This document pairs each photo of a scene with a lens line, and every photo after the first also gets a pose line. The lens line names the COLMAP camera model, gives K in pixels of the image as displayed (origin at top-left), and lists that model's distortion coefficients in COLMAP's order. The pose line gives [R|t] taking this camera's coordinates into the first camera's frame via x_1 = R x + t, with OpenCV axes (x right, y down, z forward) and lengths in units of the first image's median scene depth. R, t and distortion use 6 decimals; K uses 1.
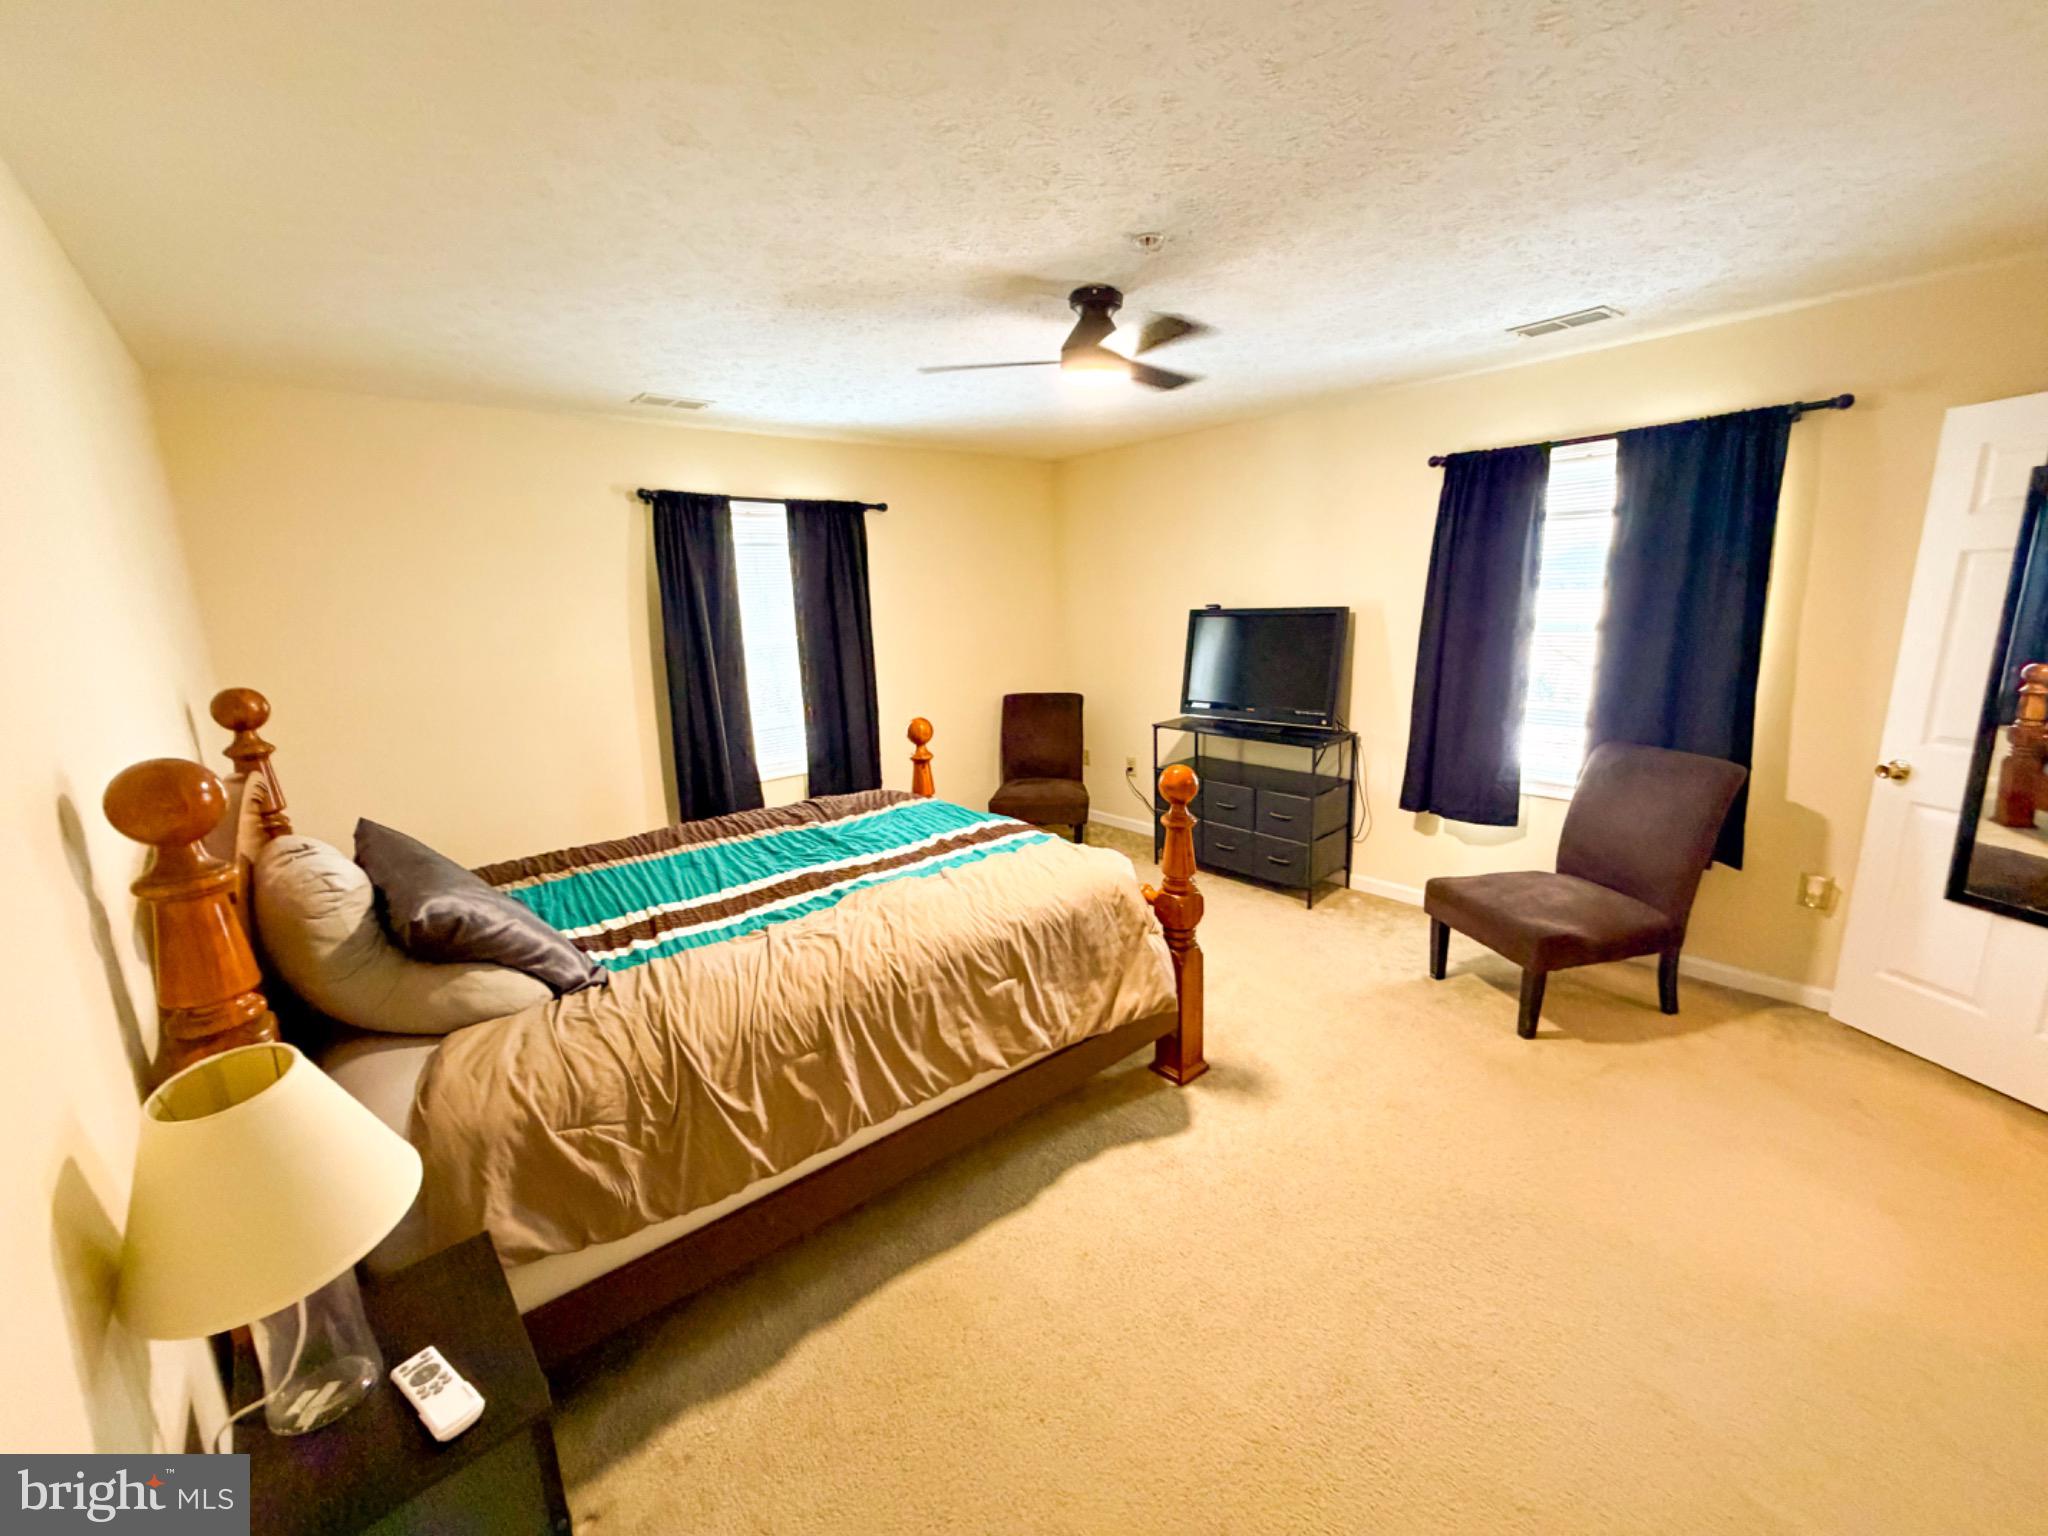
lens RADIAL K [[820.3, 0, 1016.7], [0, 820.3, 762.5], [0, 0, 1]] dist [0.003787, 0.000369]
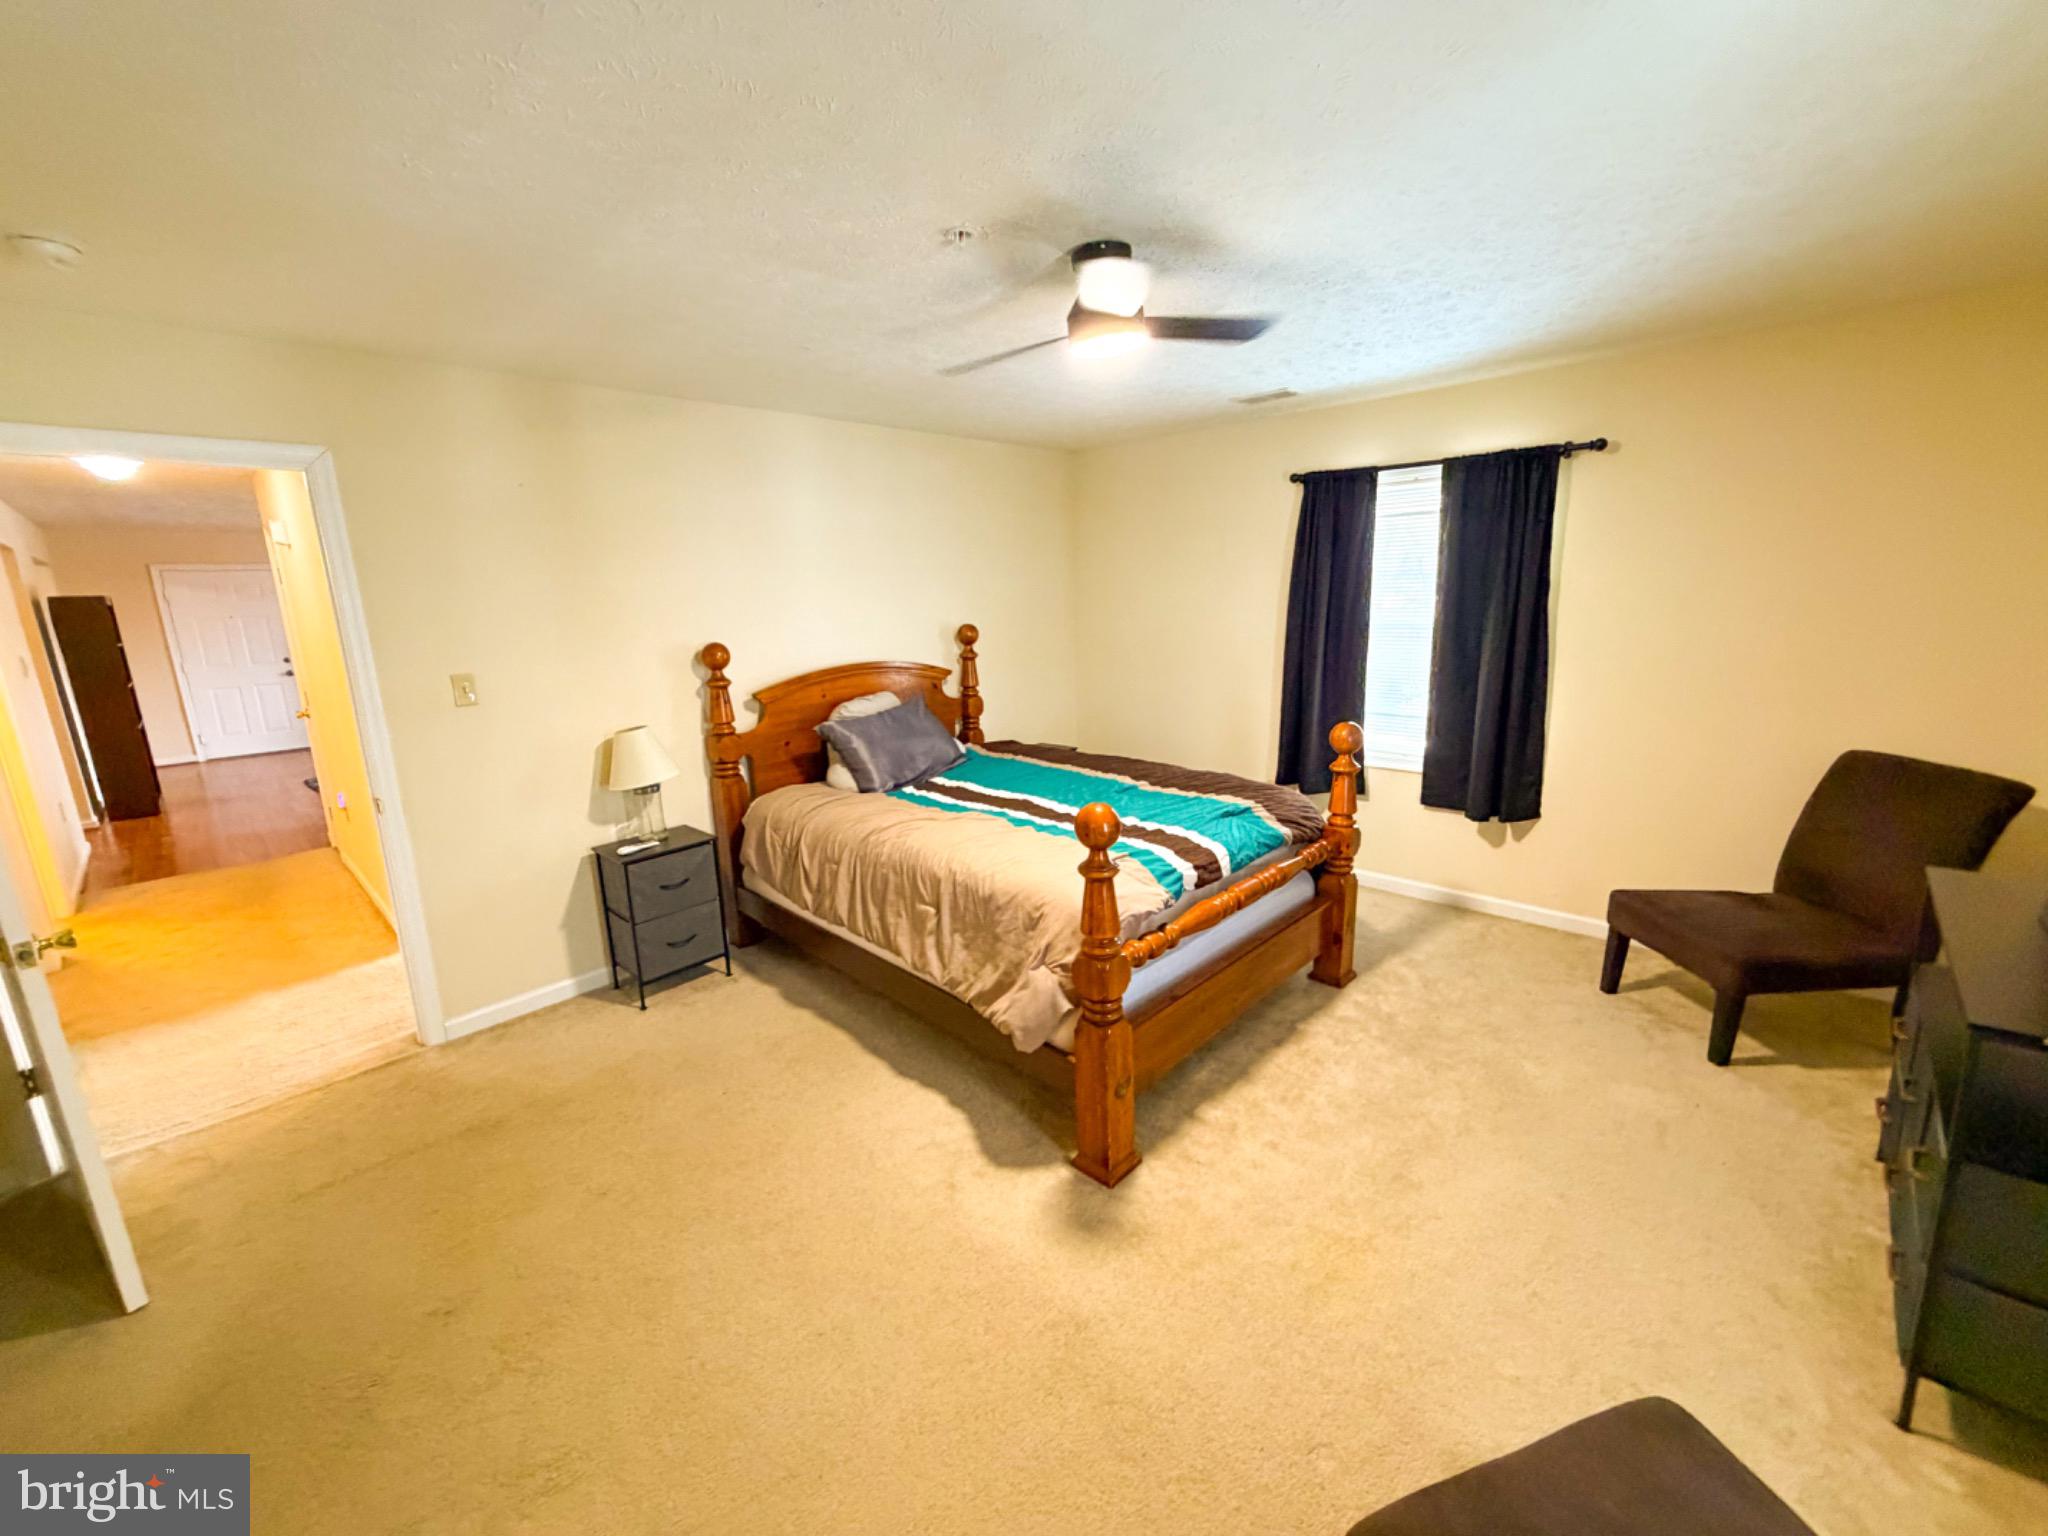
lens RADIAL K [[820.3, 0, 1036.7], [0, 820.3, 767.2], [0, 0, 1]] dist [0.003787, 0.000369]
pose [[0.098444, 0.241070, -0.965502, 1.051175], [-0.175629, 0.959194, 0.221587, -0.217160], [0.979522, 0.147756, 0.136766, 0.885330]]
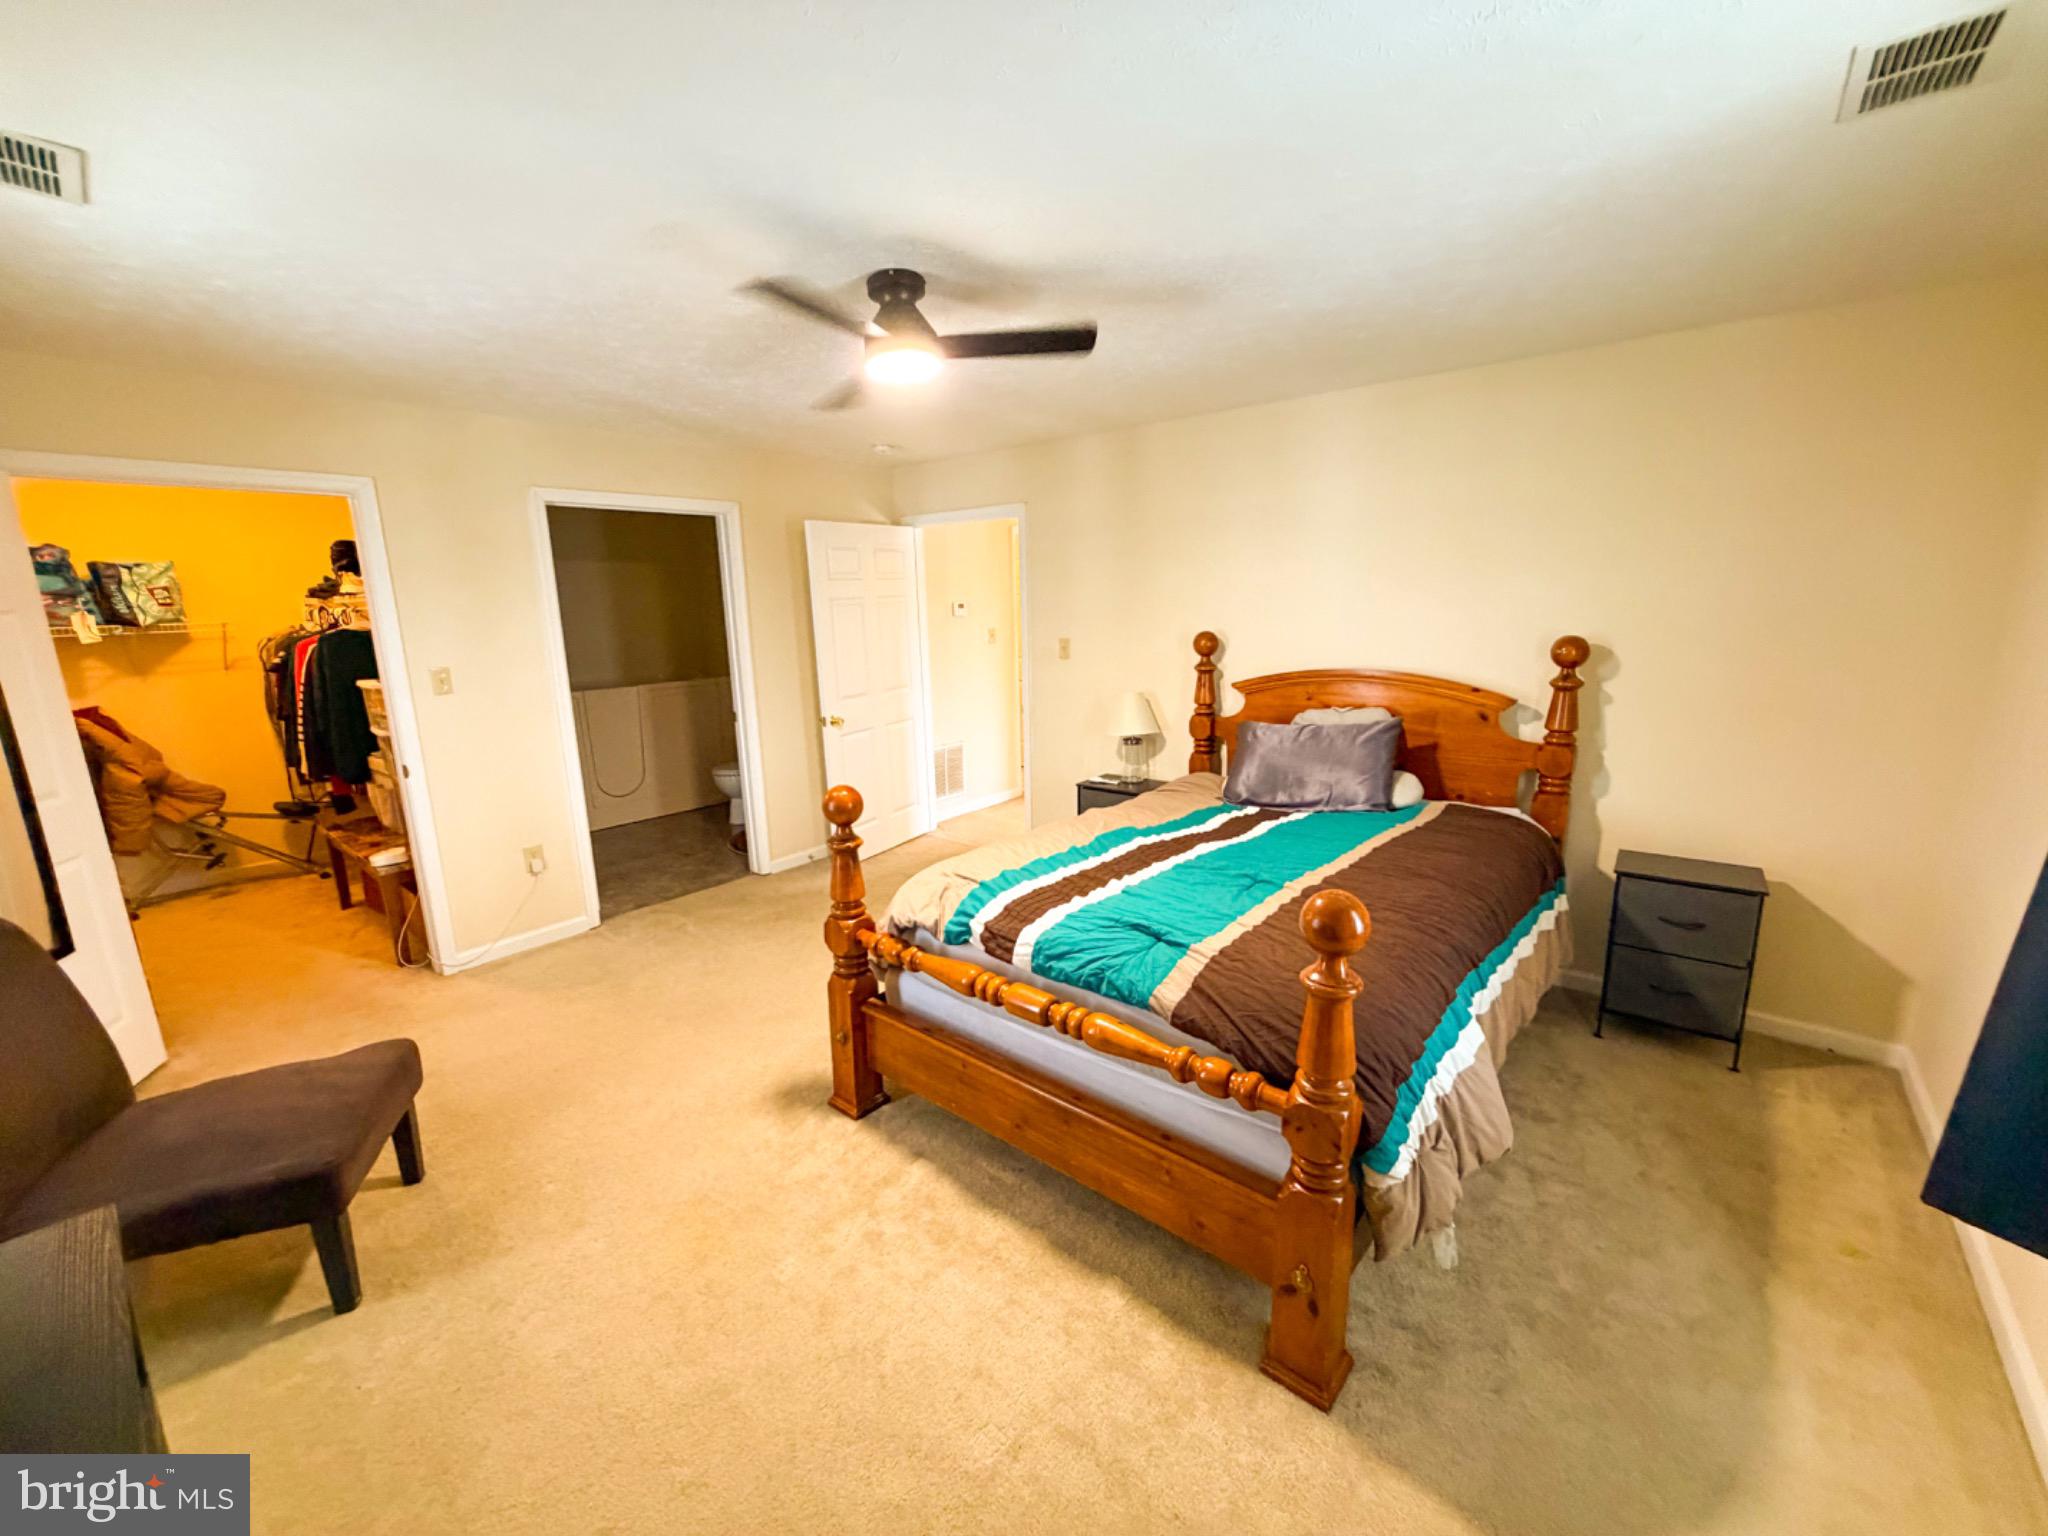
lens RADIAL K [[820.3, 0, 1041.8], [0, 820.3, 763.1], [0, 0, 1]] dist [0.003787, 0.000369]
pose [[-0.983911, 0.088311, -0.155304, 0.144403], [0.017808, 0.913438, 0.406588, -0.440951], [0.177767, 0.397281, -0.900315, 2.016700]]
